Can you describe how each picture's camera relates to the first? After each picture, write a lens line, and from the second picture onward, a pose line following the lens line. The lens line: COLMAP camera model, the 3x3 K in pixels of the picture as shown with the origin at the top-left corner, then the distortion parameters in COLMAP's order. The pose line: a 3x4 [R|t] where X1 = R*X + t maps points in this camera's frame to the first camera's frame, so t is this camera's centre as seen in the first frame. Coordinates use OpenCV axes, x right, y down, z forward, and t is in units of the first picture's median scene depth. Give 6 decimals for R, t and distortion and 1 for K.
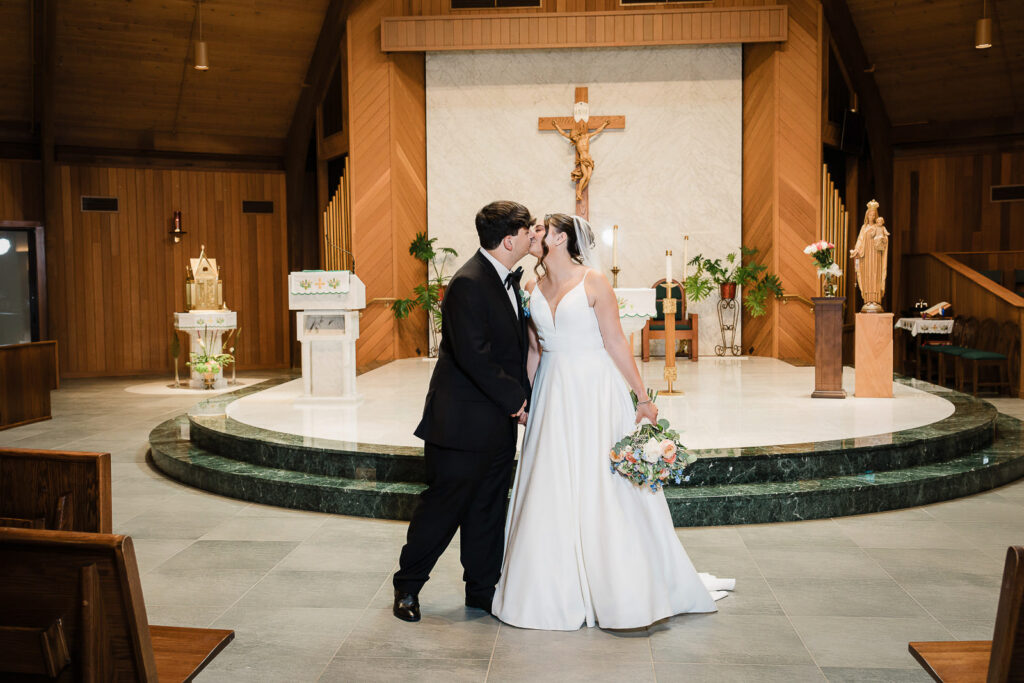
lens RADIAL K [[1070.5, 0, 504.9], [0, 1070.5, 337.9], [0, 0, 1]] dist [0.043374, 0.000000]
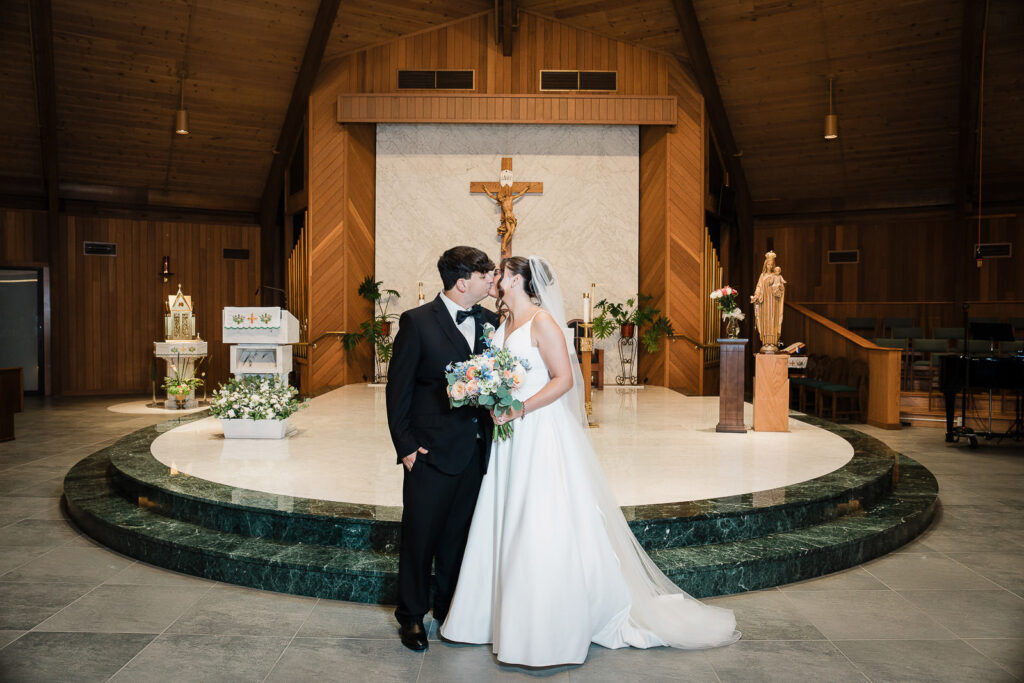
lens RADIAL K [[784.9, 0, 507.1], [0, 784.9, 333.3], [0, 0, 1]] dist [-0.065044, 0.030830]
pose [[0.997103, 0.015394, 0.074493, 0.009798], [-0.012756, 0.999279, -0.035754, -0.007598], [-0.074990, 0.034700, 0.996580, 0.141191]]
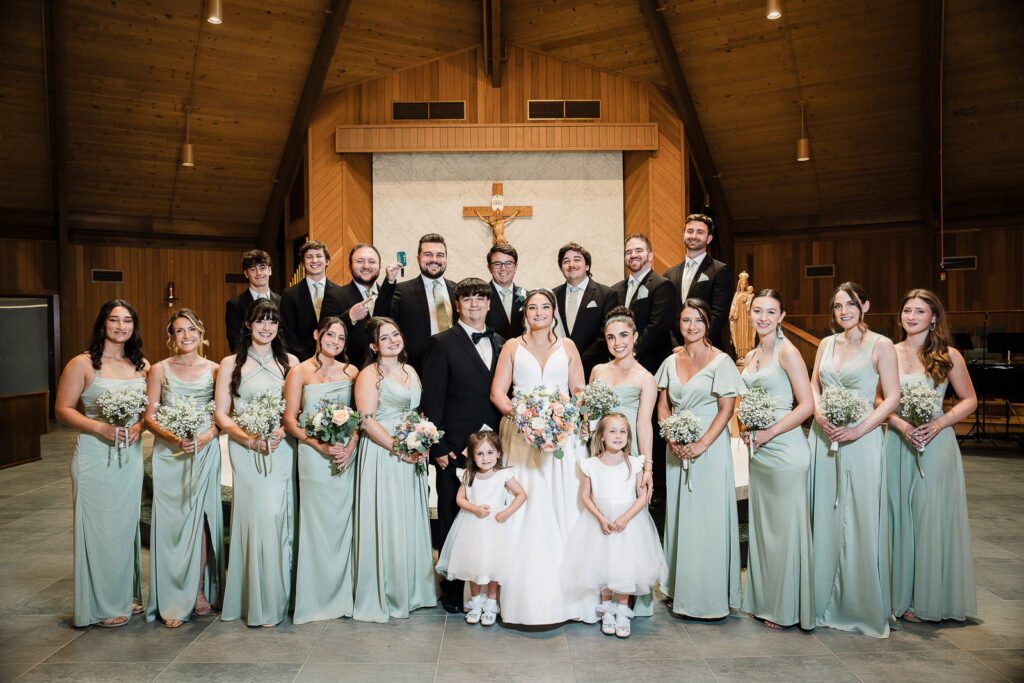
lens RADIAL K [[778.6, 0, 507.3], [0, 778.6, 342.3], [0, 0, 1]] dist [-0.066660, 0.028080]
pose [[0.996231, -0.002171, 0.086710, 0.003734], [0.006035, 0.998999, -0.044331, -0.007993], [-0.086527, 0.044687, 0.995247, 0.105382]]
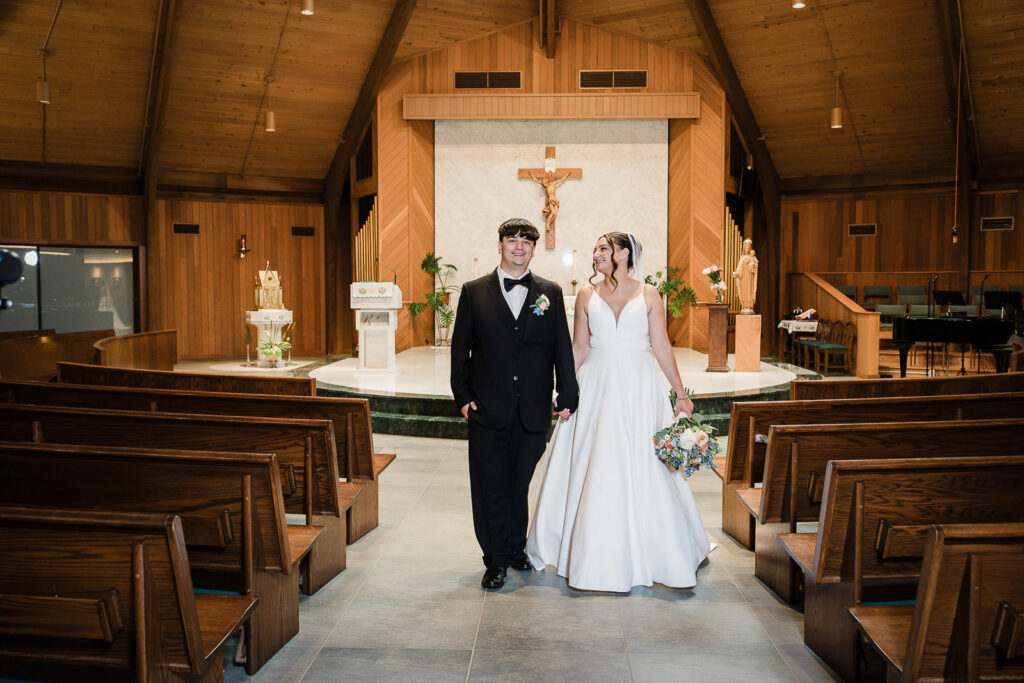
lens RADIAL K [[916.1, 0, 502.4], [0, 916.1, 344.2], [0, 0, 1]] dist [-0.036226, 0.050850]
pose [[0.999632, 0.008994, 0.025577, -0.016222], [-0.009177, 0.999933, 0.007050, 0.007158], [-0.025511, -0.007282, 0.999648, -0.151568]]
